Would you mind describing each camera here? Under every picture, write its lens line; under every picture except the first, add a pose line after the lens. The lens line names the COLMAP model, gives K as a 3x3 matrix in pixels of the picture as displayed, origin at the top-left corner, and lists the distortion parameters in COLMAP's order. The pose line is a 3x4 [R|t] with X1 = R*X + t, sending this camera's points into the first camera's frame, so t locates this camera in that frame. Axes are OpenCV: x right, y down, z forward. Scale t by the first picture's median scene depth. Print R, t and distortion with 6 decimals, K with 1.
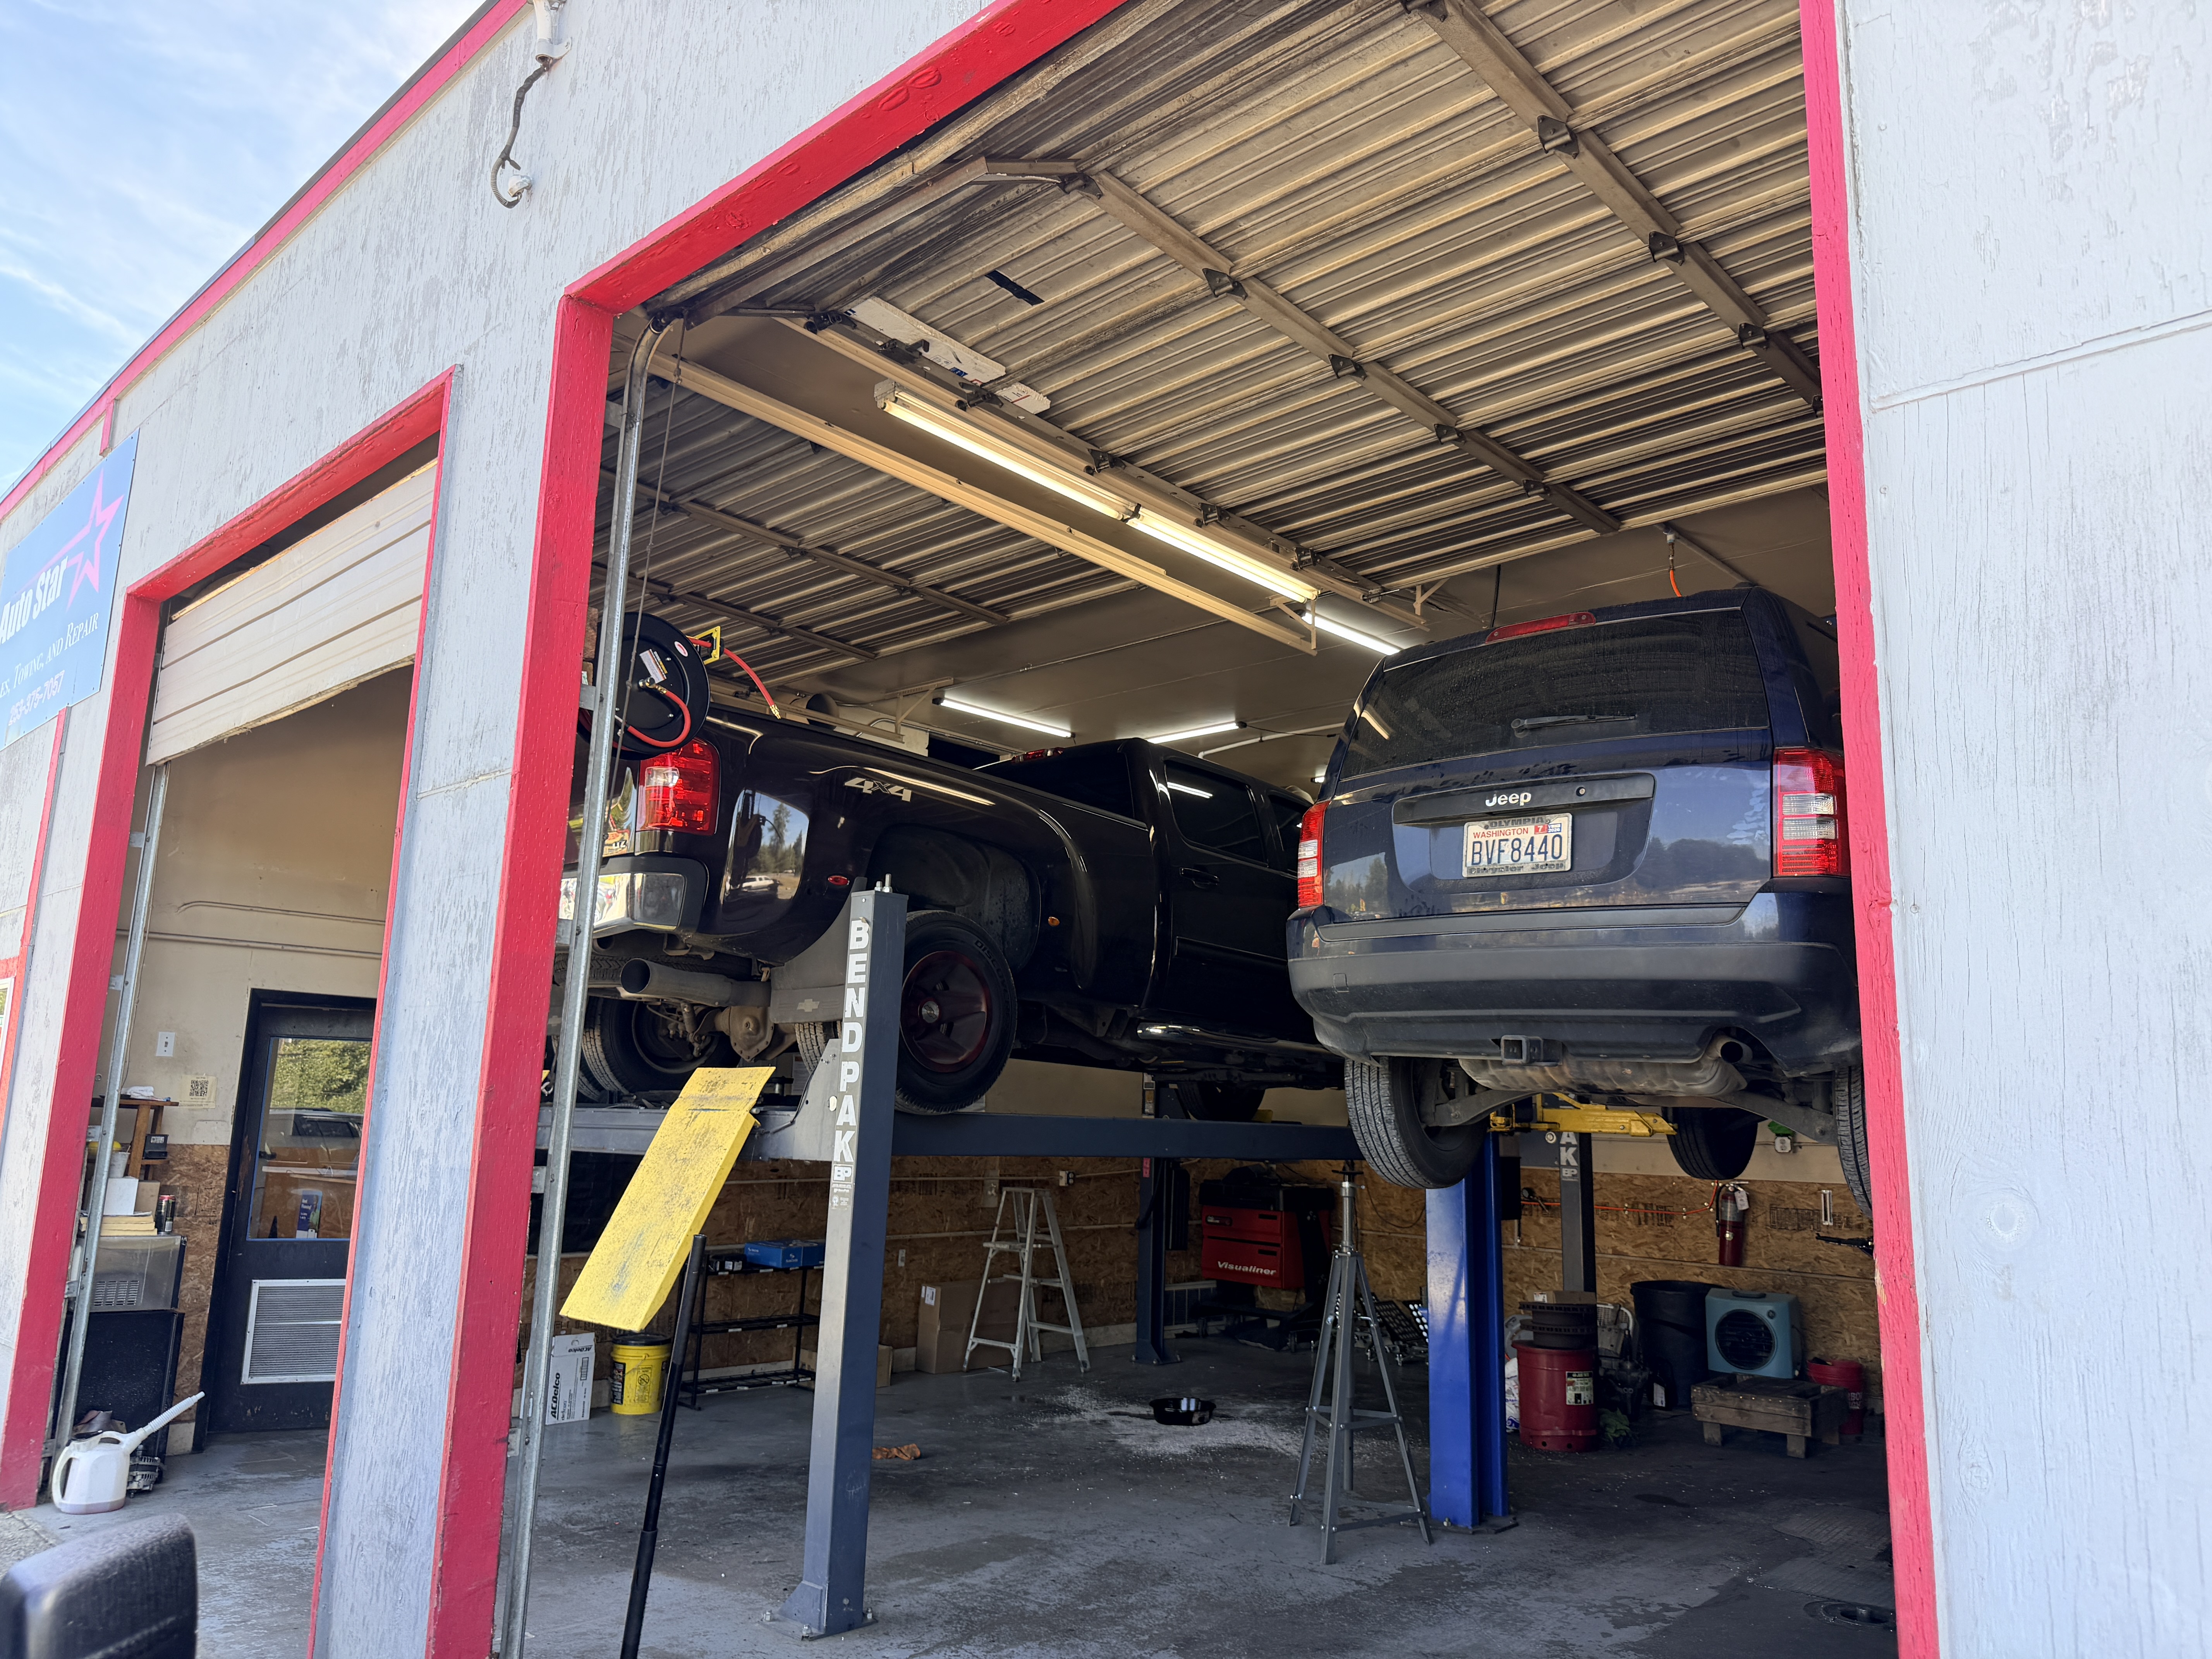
lens RADIAL K [[1535.9, 0, 1106.6], [0, 1535.9, 816.3], [0, 0, 1]] dist [0.102875, -0.166290]
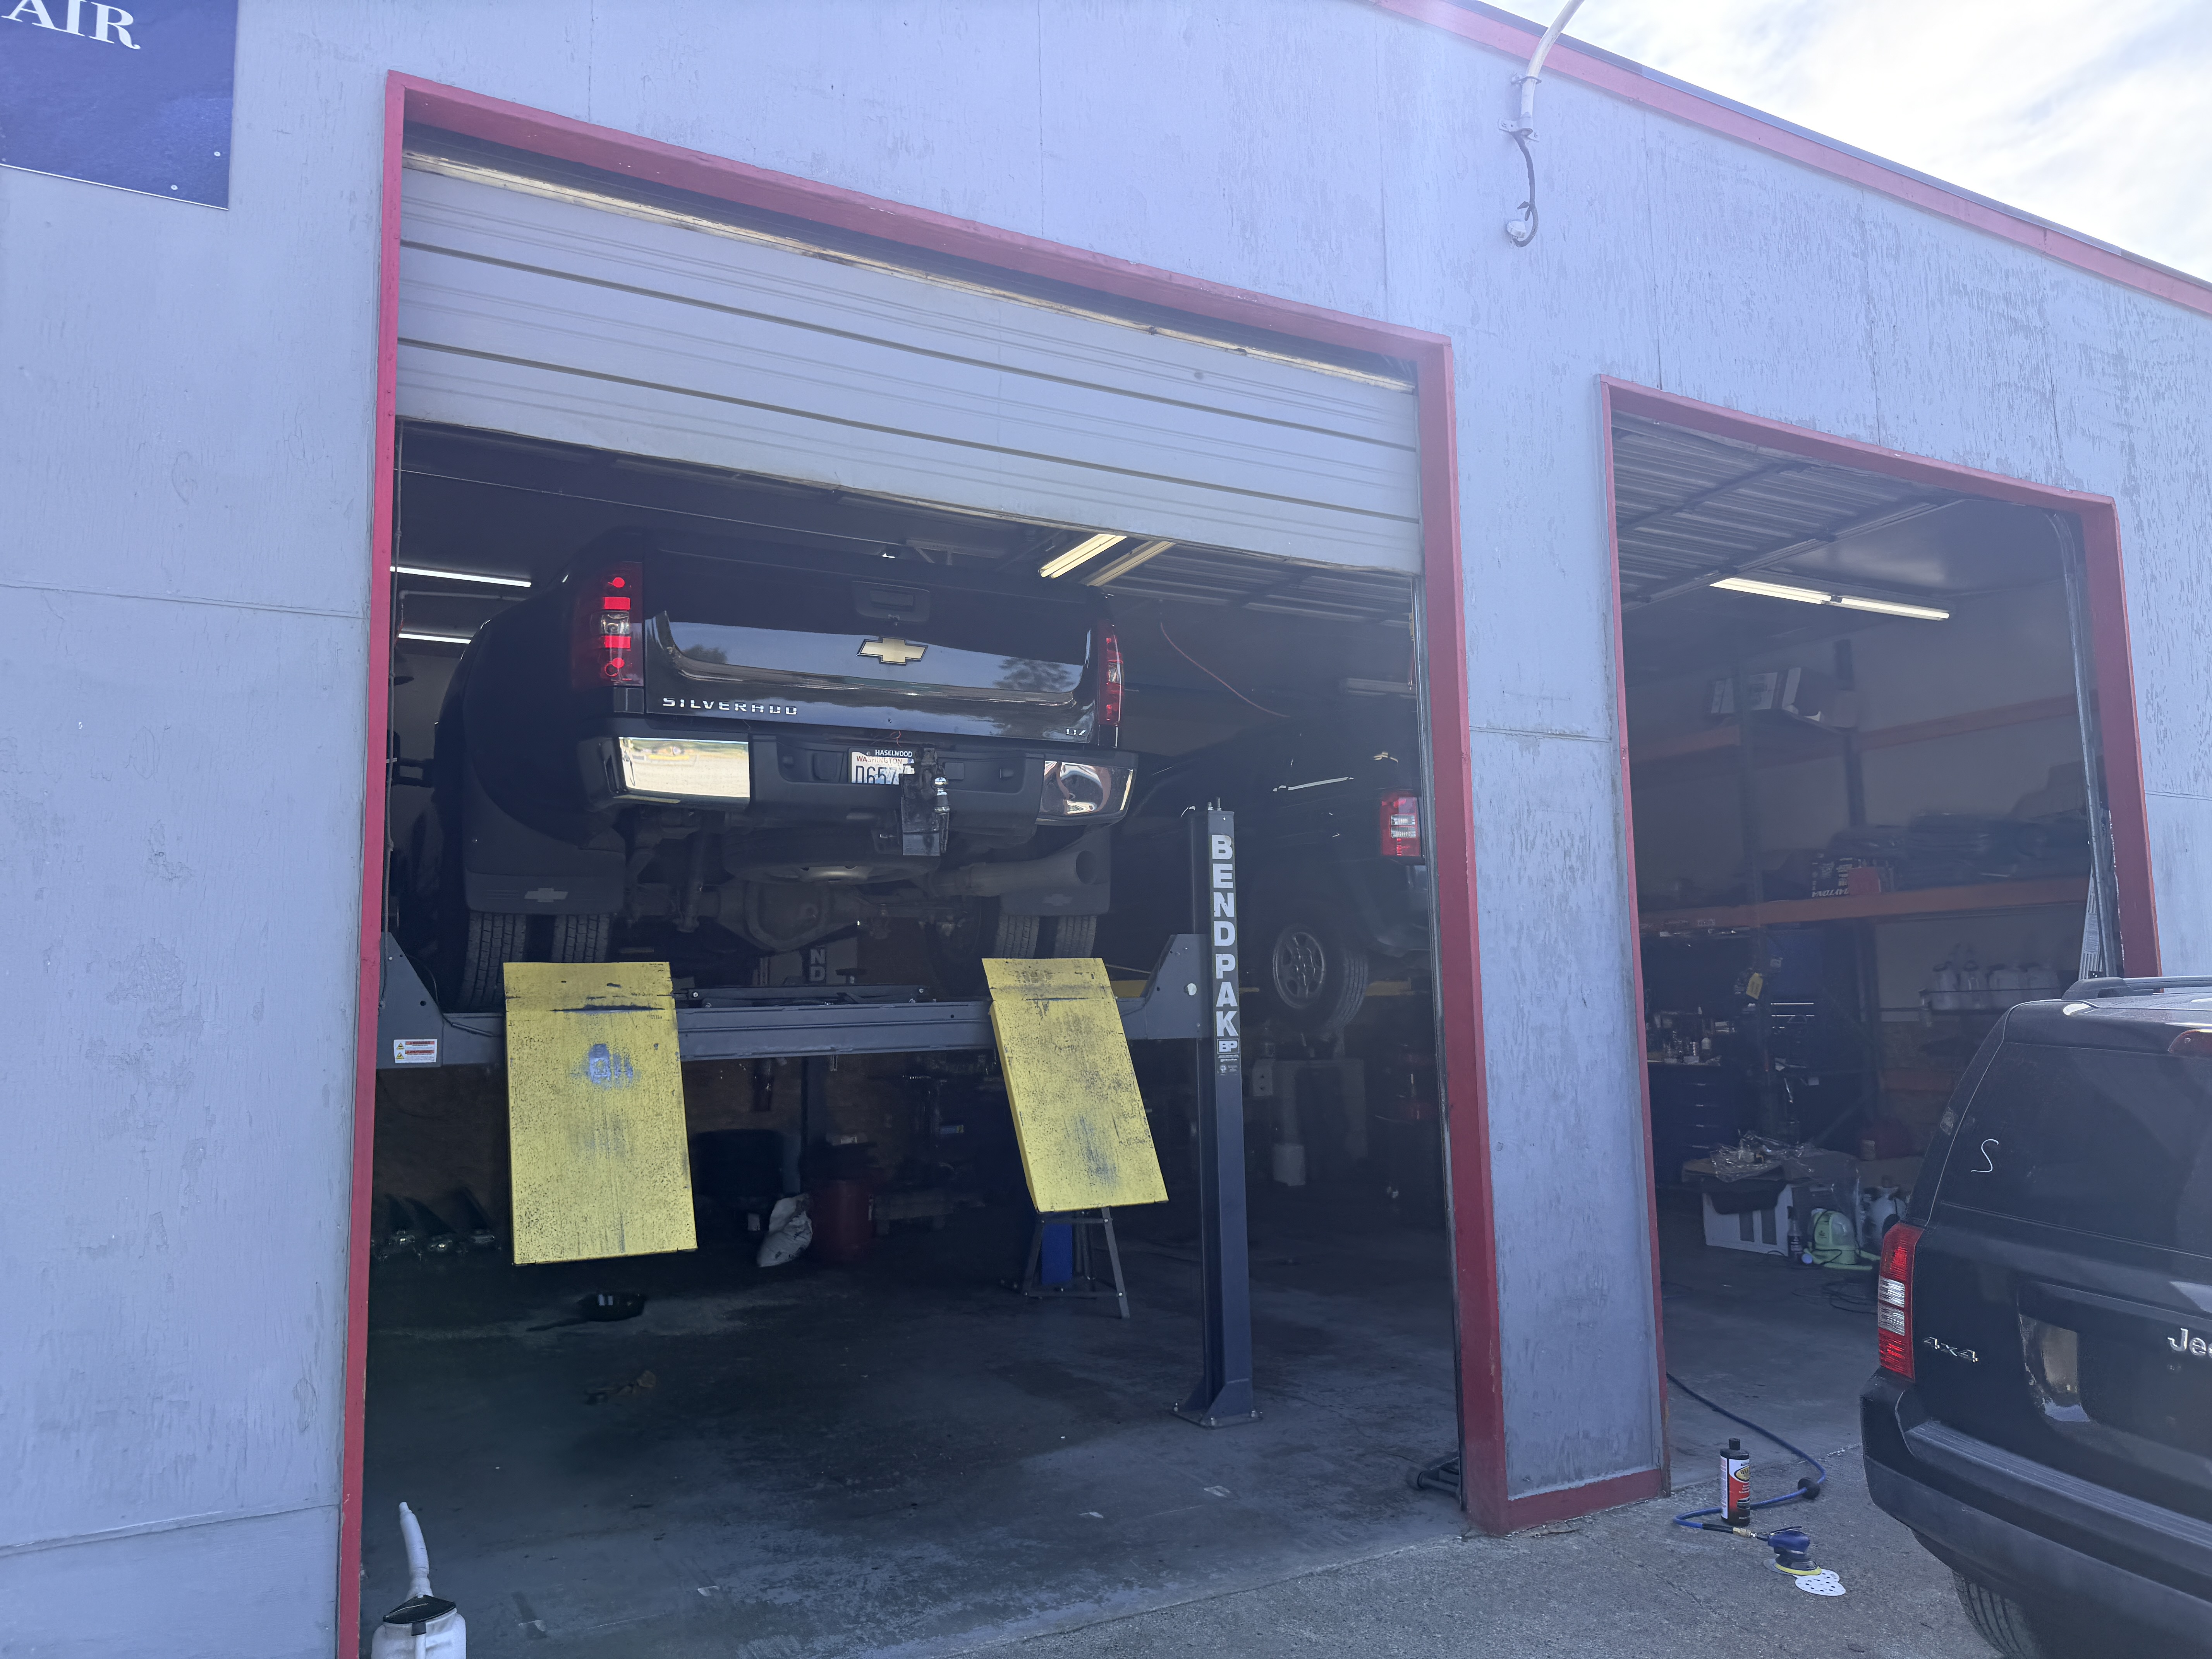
lens RADIAL K [[1535.9, 0, 1106.6], [0, 1535.9, 816.3], [0, 0, 1]] dist [0.102875, -0.166290]
pose [[0.309463, 0.082730, 0.947306, -1.418486], [-0.154202, 0.987389, -0.035857, 0.118466], [-0.938325, -0.134980, 0.318318, 0.772474]]
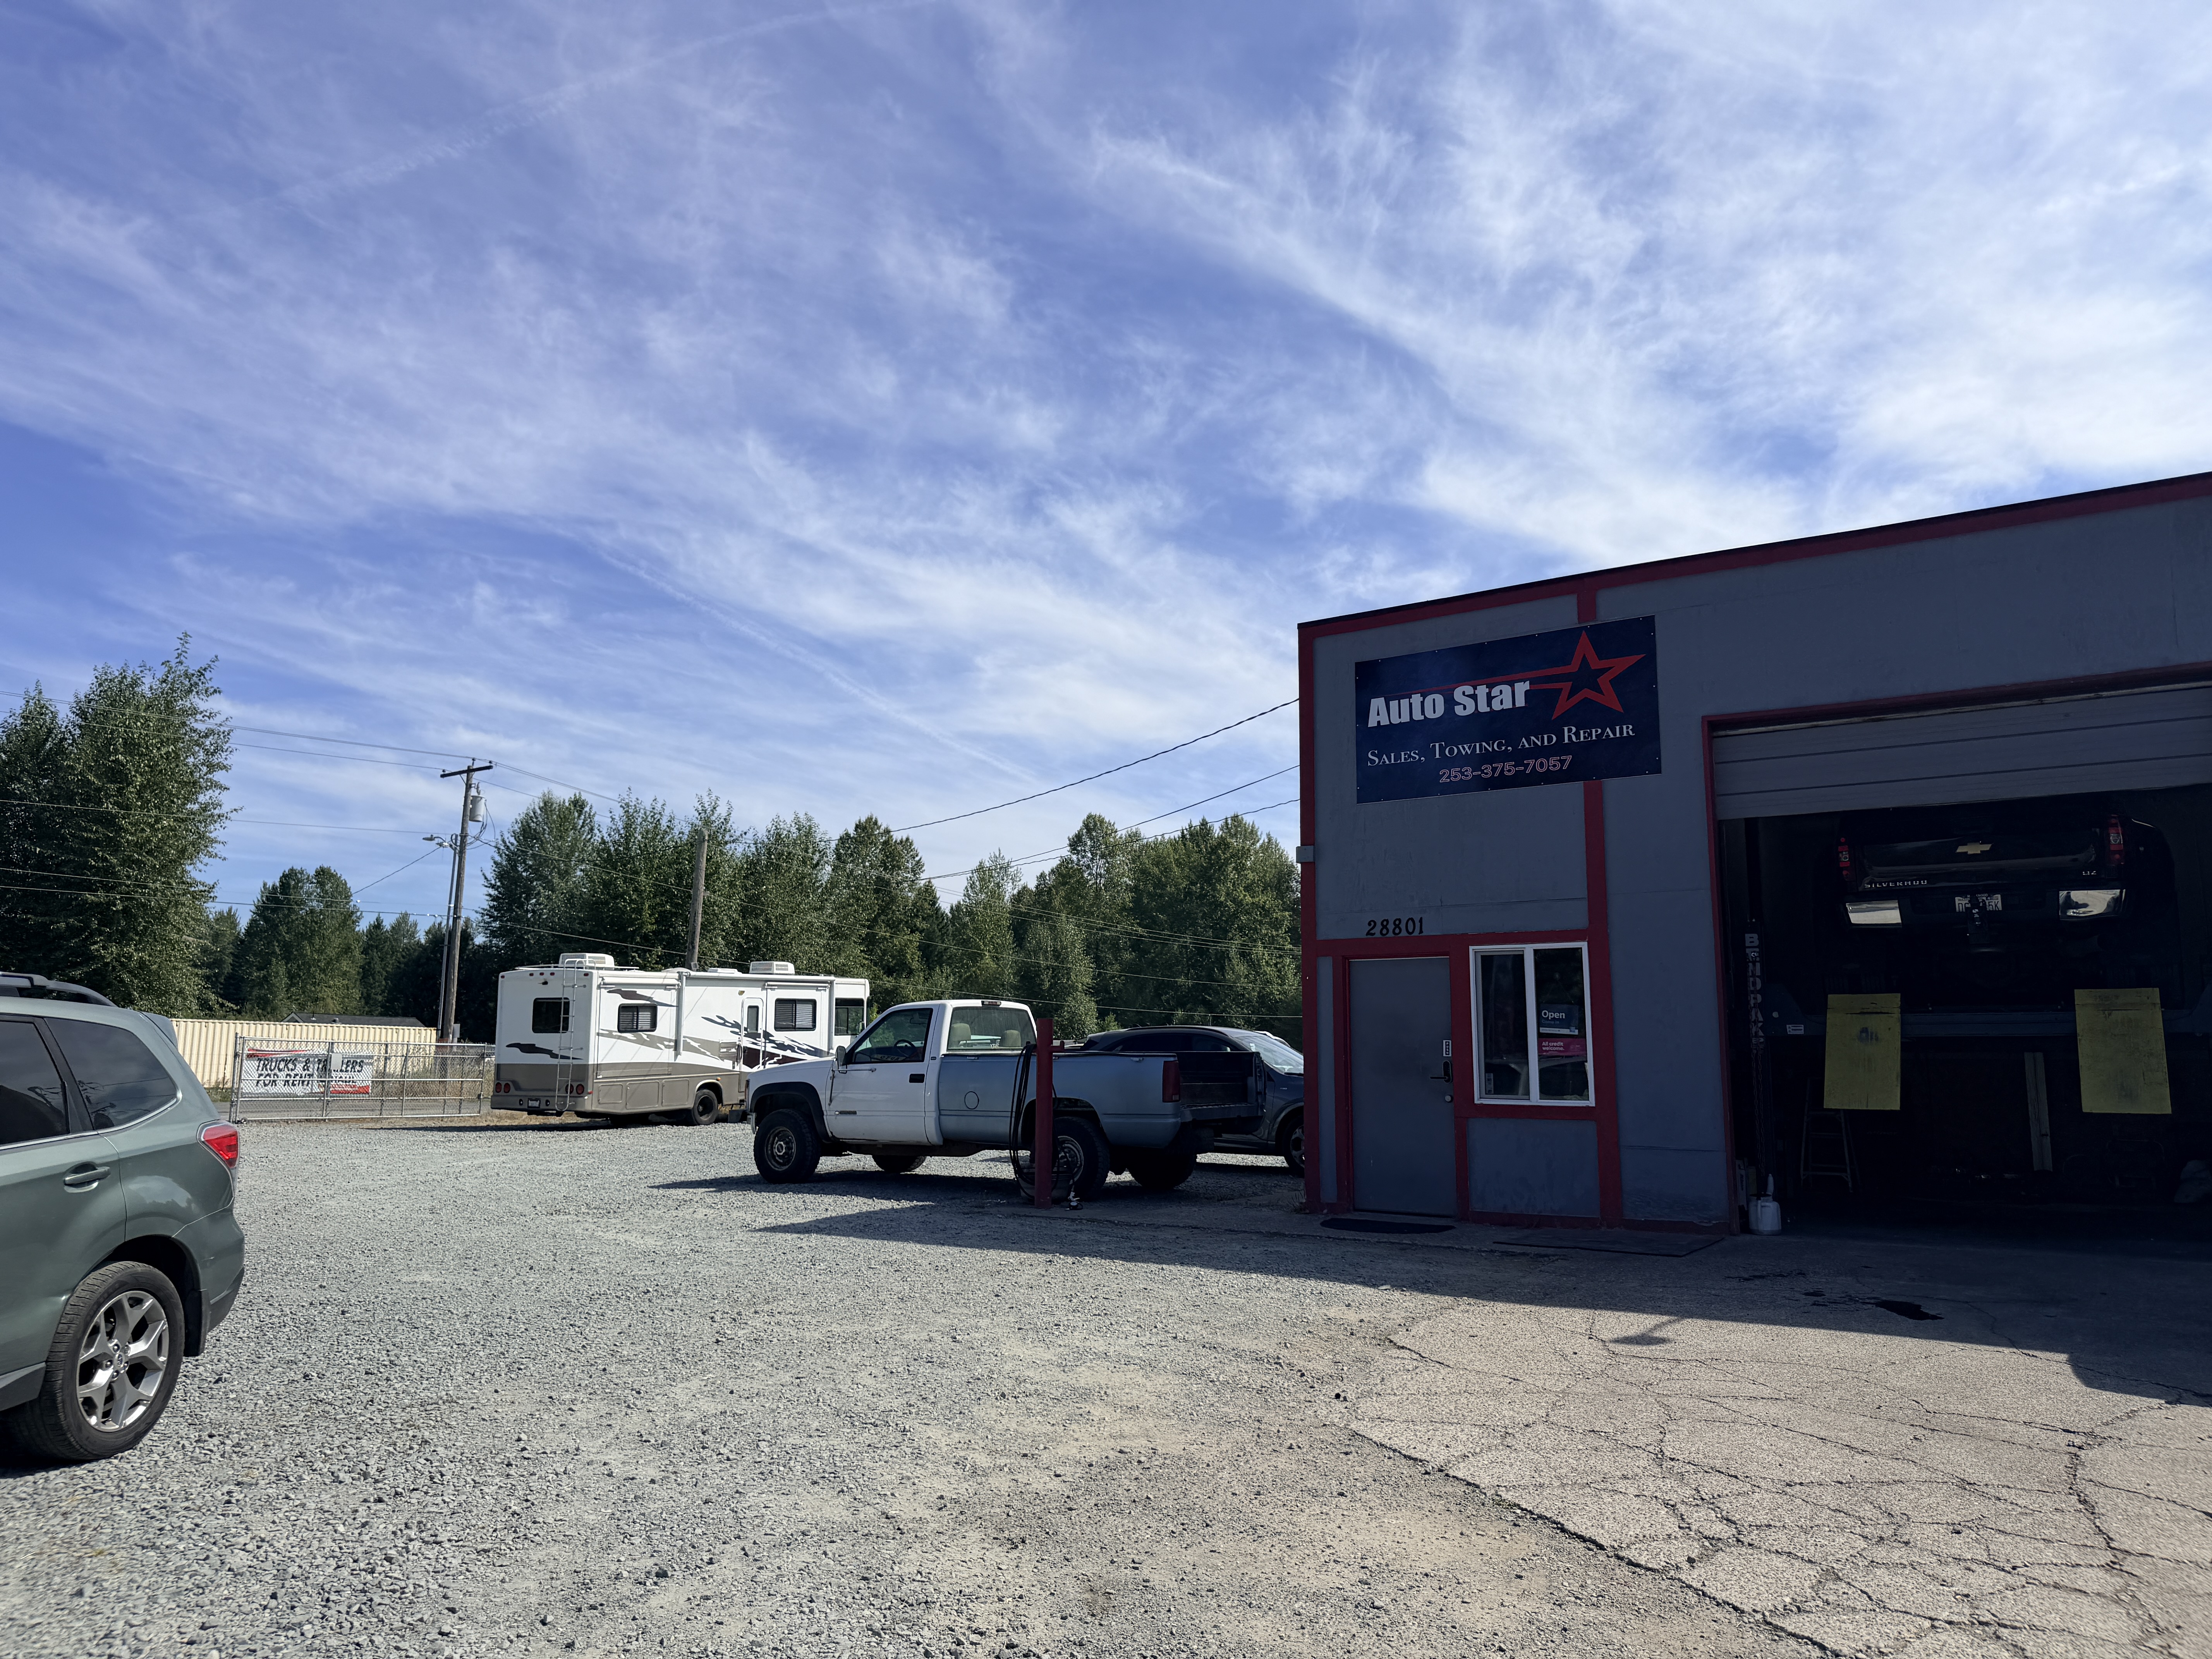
lens RADIAL K [[1473.5, 0, 1120.8], [0, 1473.5, 841.8], [0, 0, 1]] dist [0.003274, -0.045085]
pose [[0.985446, 0.010987, 0.169635, -2.106549], [-0.018334, 0.998958, 0.041801, -0.089151], [-0.168999, -0.044303, 0.984620, -0.692123]]
